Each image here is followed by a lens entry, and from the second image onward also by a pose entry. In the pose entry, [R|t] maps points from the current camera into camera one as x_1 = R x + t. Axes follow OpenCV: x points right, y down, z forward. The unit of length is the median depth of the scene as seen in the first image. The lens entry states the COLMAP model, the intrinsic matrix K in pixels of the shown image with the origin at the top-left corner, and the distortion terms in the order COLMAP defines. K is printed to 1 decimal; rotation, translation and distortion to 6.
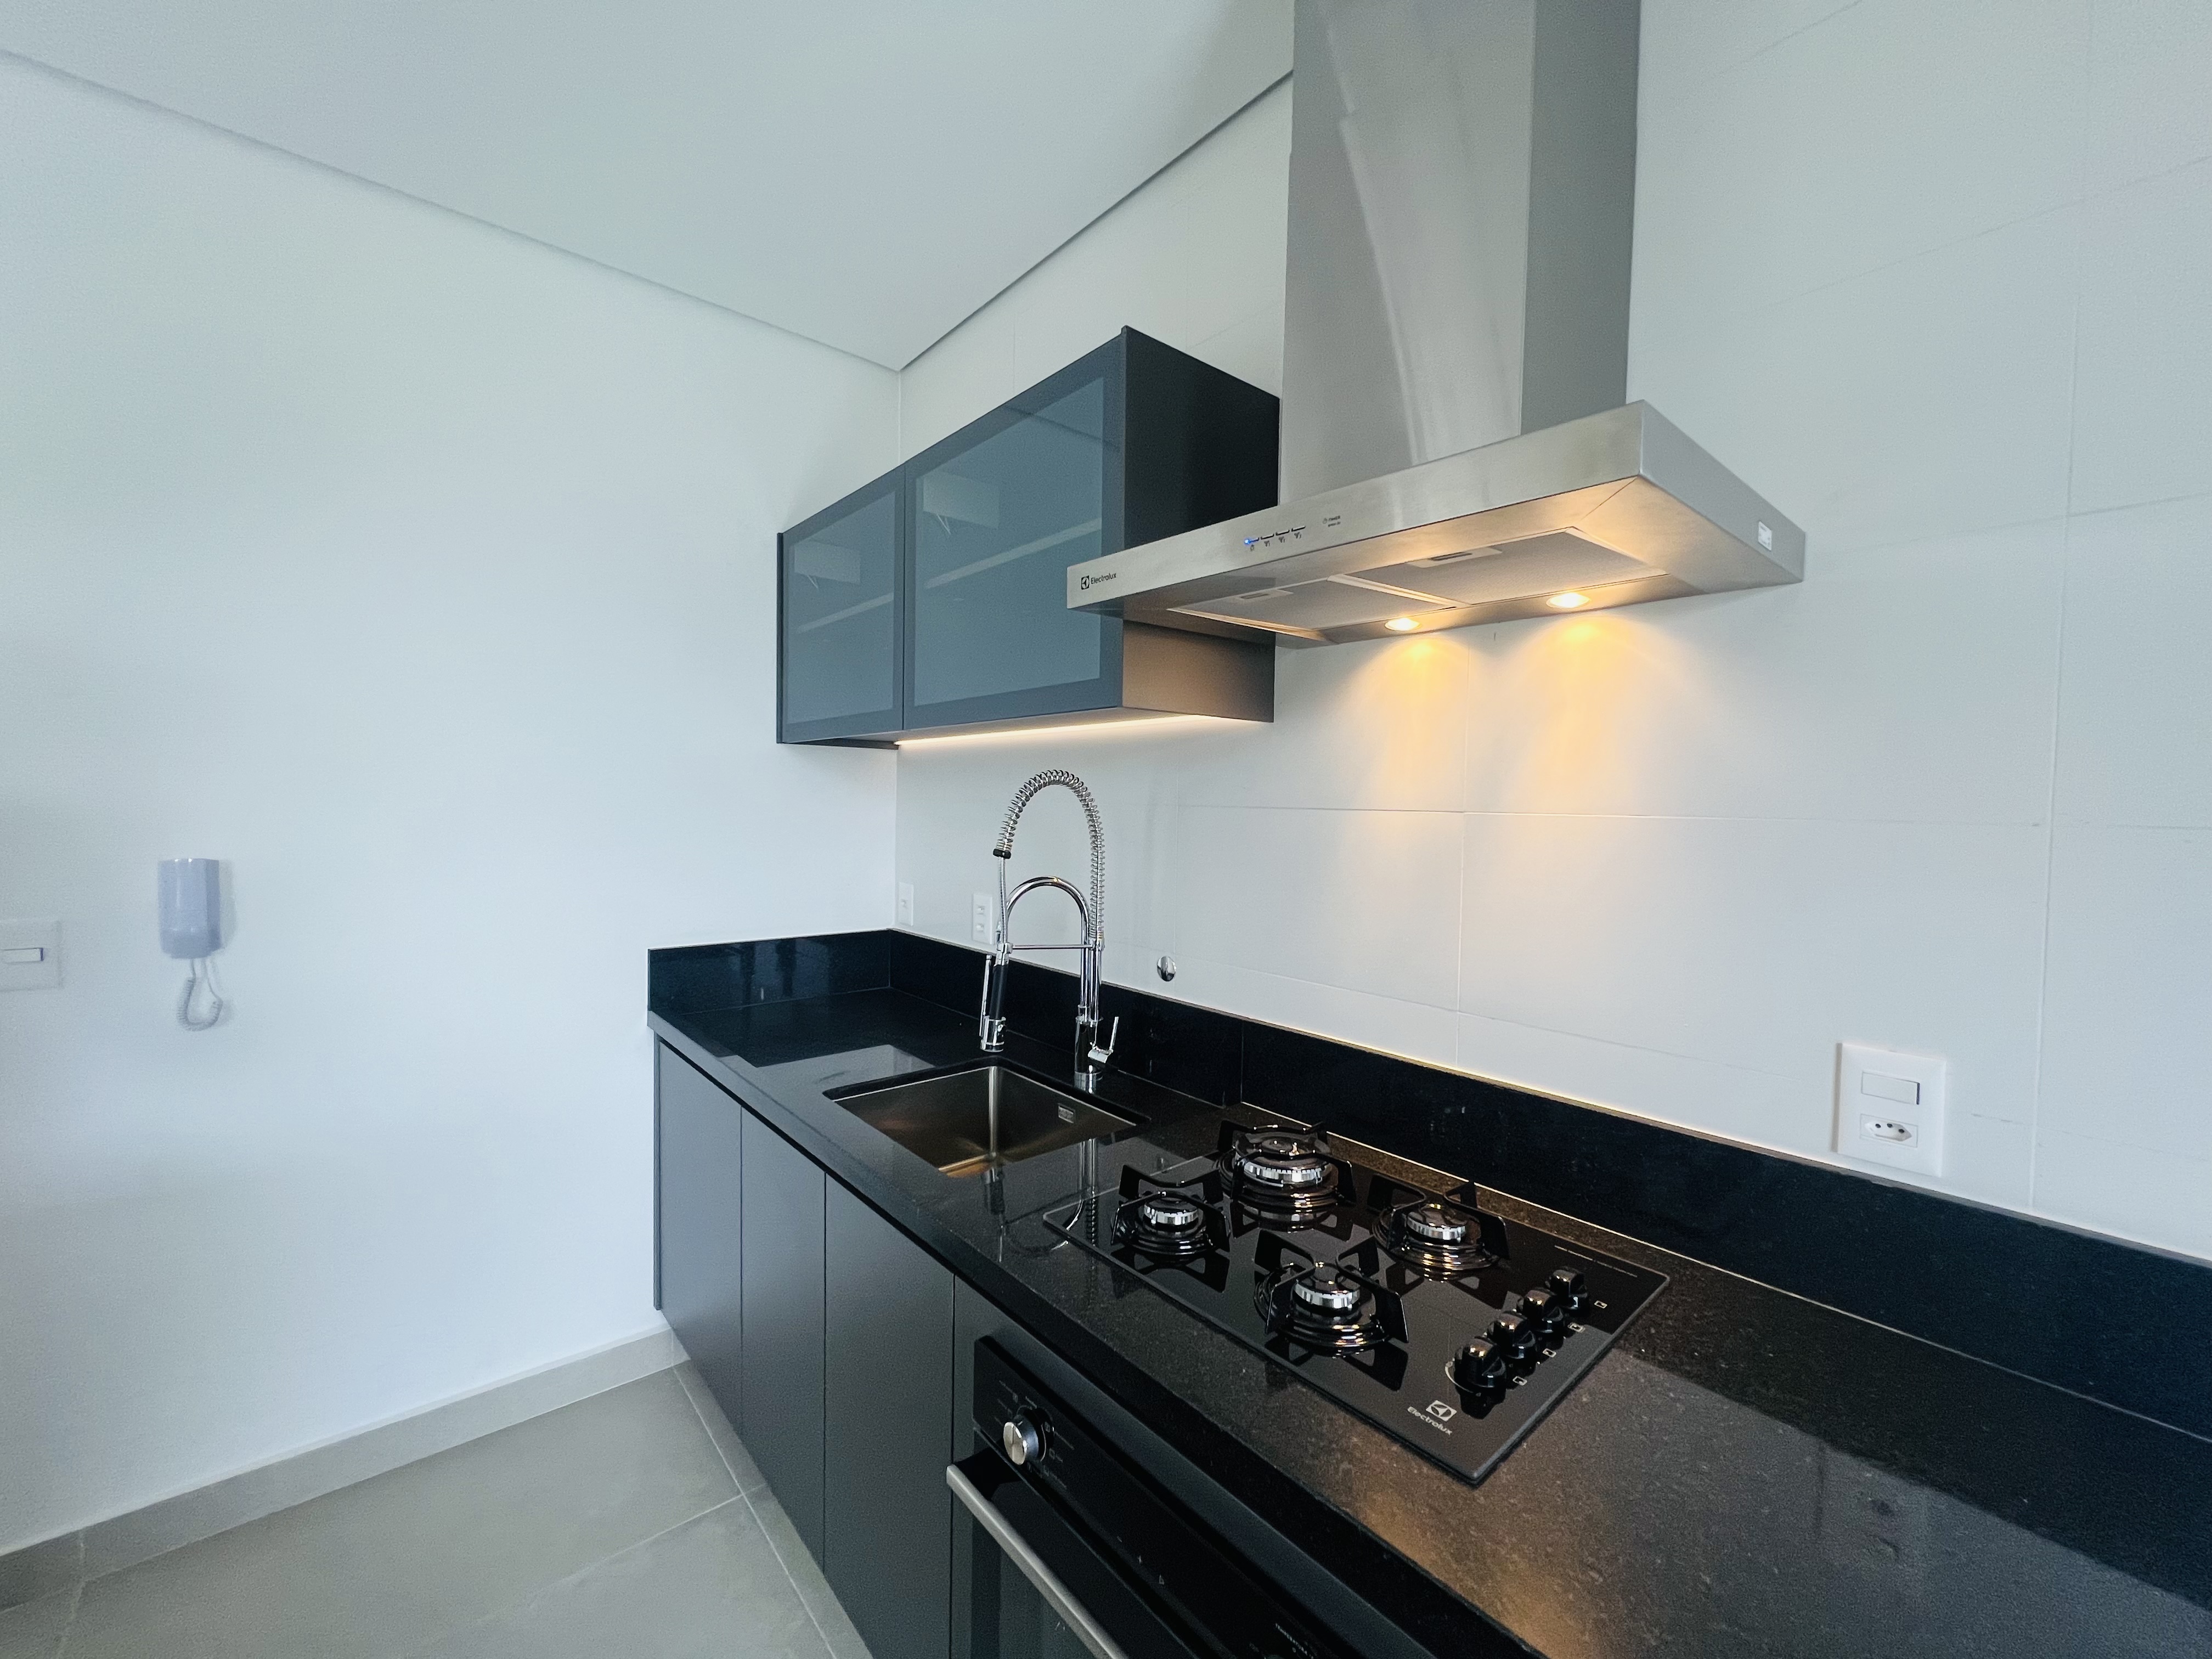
lens RADIAL K [[885.7, 0, 1100.1], [0, 885.7, 828.6], [0, 0, 1]] dist [-0.002846, -0.000341]
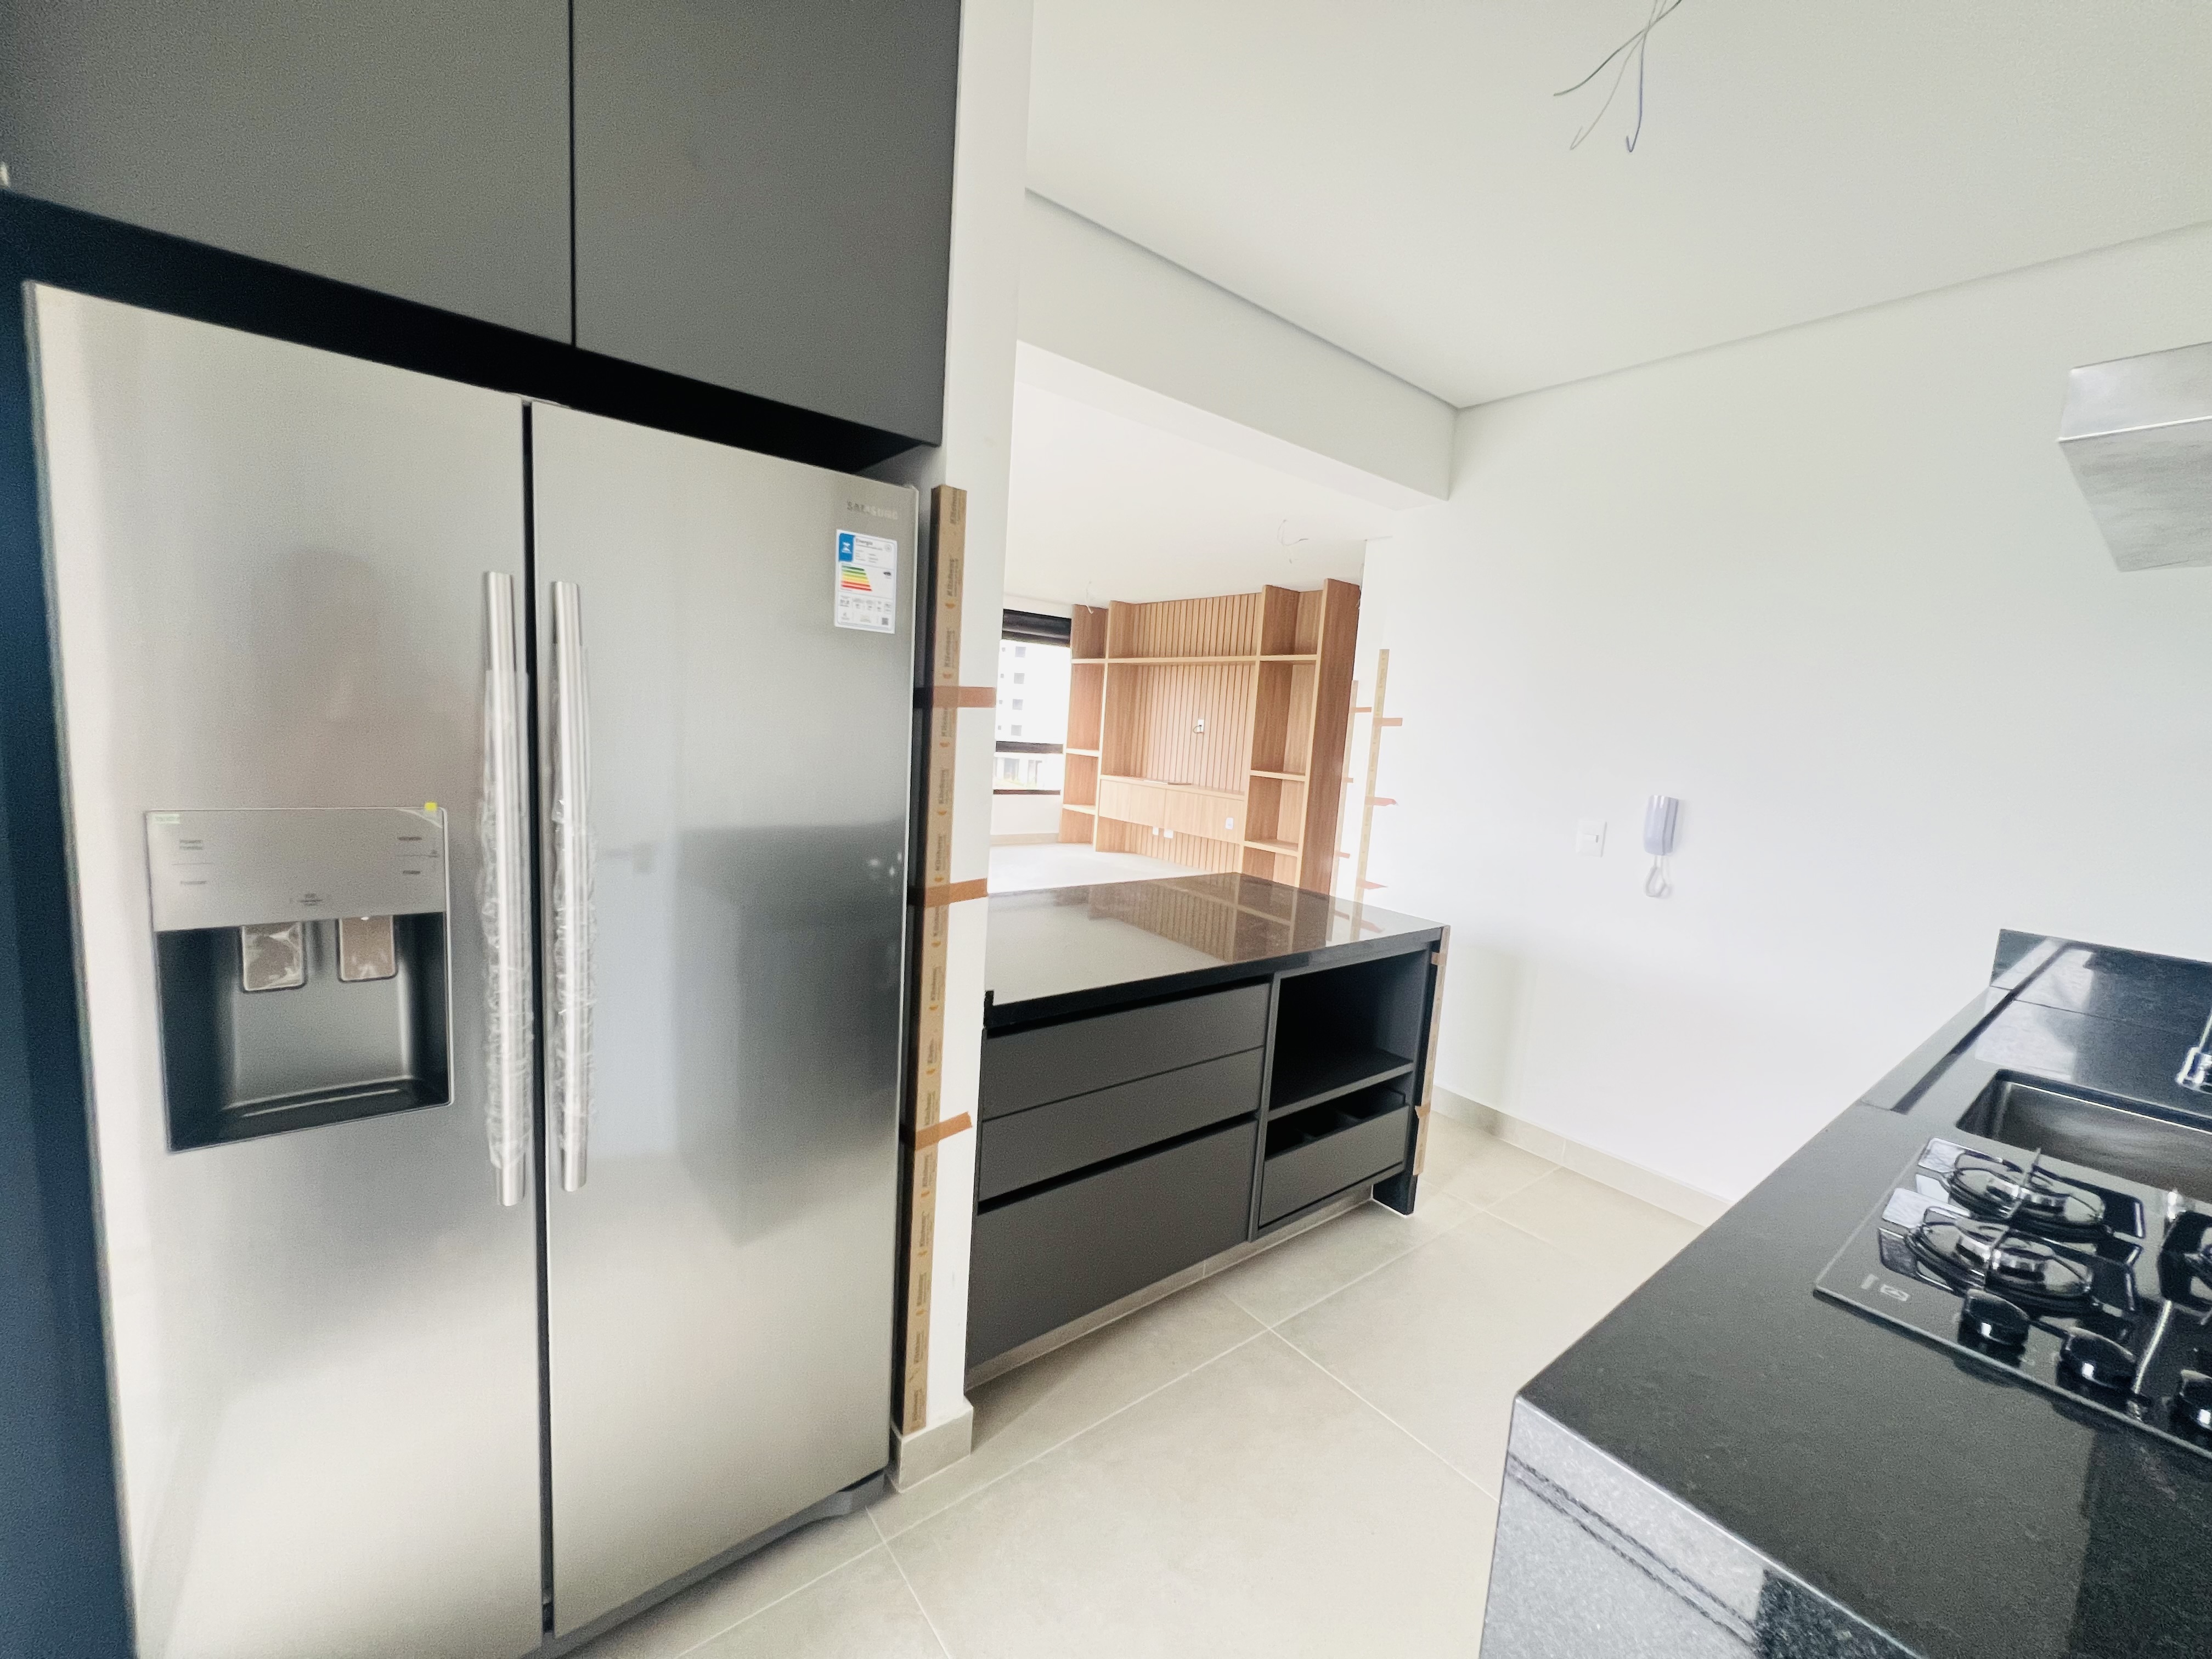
lens RADIAL K [[882.2, 0, 1106.0], [0, 882.2, 829.5], [0, 0, 1]] dist [-0.000176, 0.000012]
pose [[-0.022773, 0.109661, -0.993708, 0.650012], [-0.097850, 0.988949, 0.111379, 0.015172], [0.994941, 0.099771, -0.011791, -0.026409]]
